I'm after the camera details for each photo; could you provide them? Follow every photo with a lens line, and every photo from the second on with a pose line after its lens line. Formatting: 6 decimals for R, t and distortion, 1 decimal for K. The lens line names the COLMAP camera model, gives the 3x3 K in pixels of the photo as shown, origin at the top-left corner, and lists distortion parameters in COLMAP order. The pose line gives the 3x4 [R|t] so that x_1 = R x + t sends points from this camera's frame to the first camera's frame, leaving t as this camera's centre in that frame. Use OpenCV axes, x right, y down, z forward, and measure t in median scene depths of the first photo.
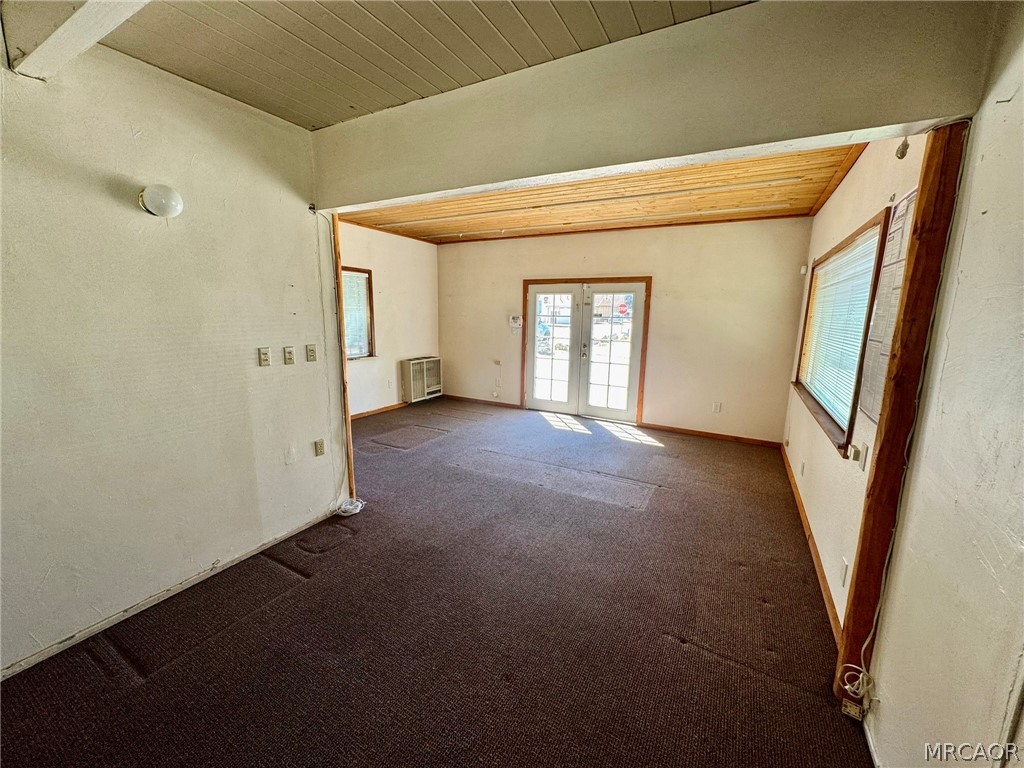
lens RADIAL K [[406.6, 0, 512.0], [0, 406.6, 384.0], [0, 0, 1]] dist [0.000058, 0.000434]
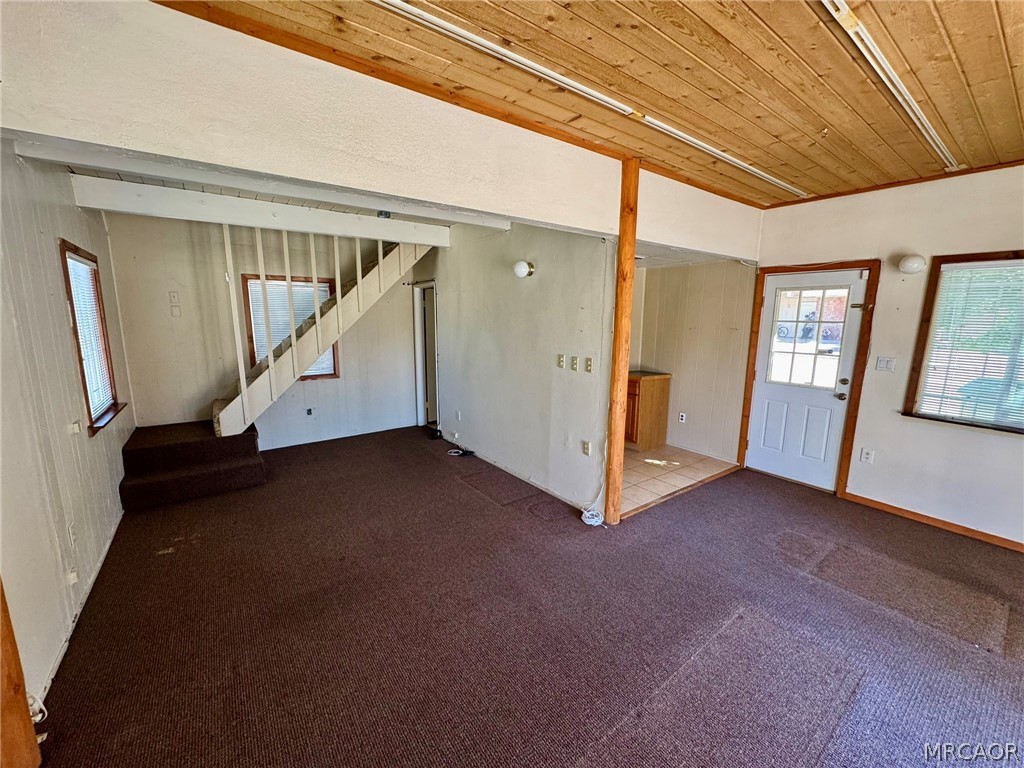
lens RADIAL K [[406.6, 0, 512.0], [0, 406.6, 384.0], [0, 0, 1]] dist [0.000058, 0.000434]
pose [[-0.413196, 0.131482, -0.901100, 0.528678], [-0.177379, 0.958948, 0.221259, -0.197303], [0.893200, 0.251260, -0.372912, 1.027627]]
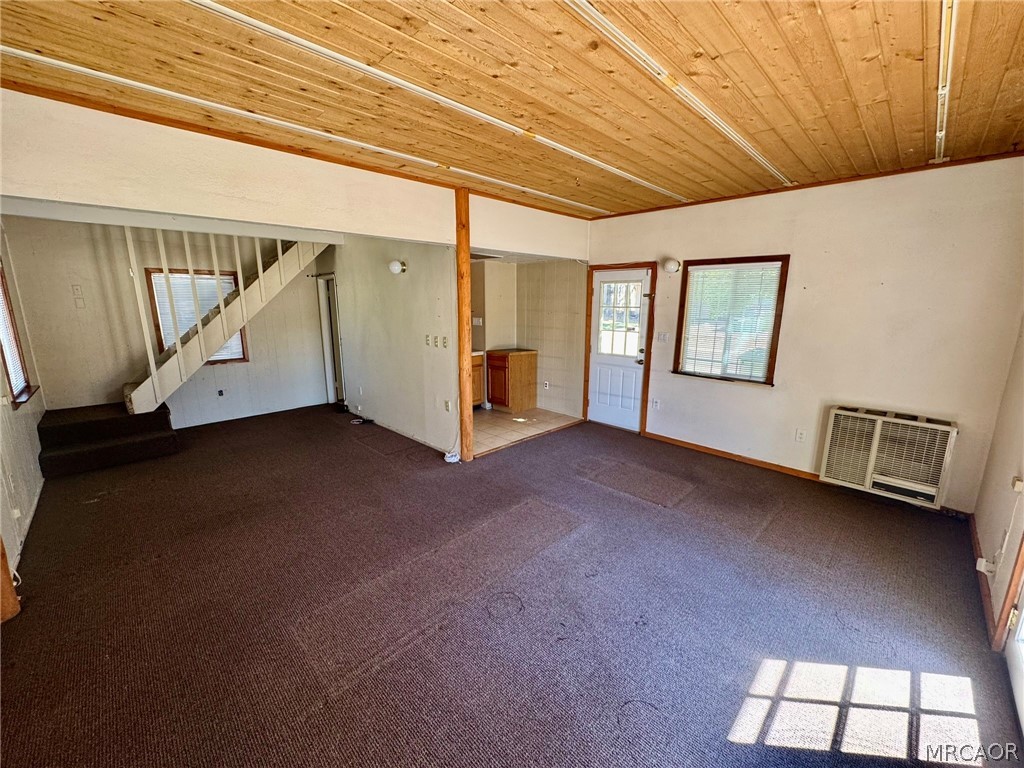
lens RADIAL K [[406.6, 0, 512.0], [0, 406.6, 384.0], [0, 0, 1]] dist [0.000058, 0.000434]
pose [[-0.276802, 0.174703, -0.944913, 0.737206], [-0.176391, 0.957388, 0.228681, -0.260349], [0.944599, 0.229973, -0.234190, 1.337675]]
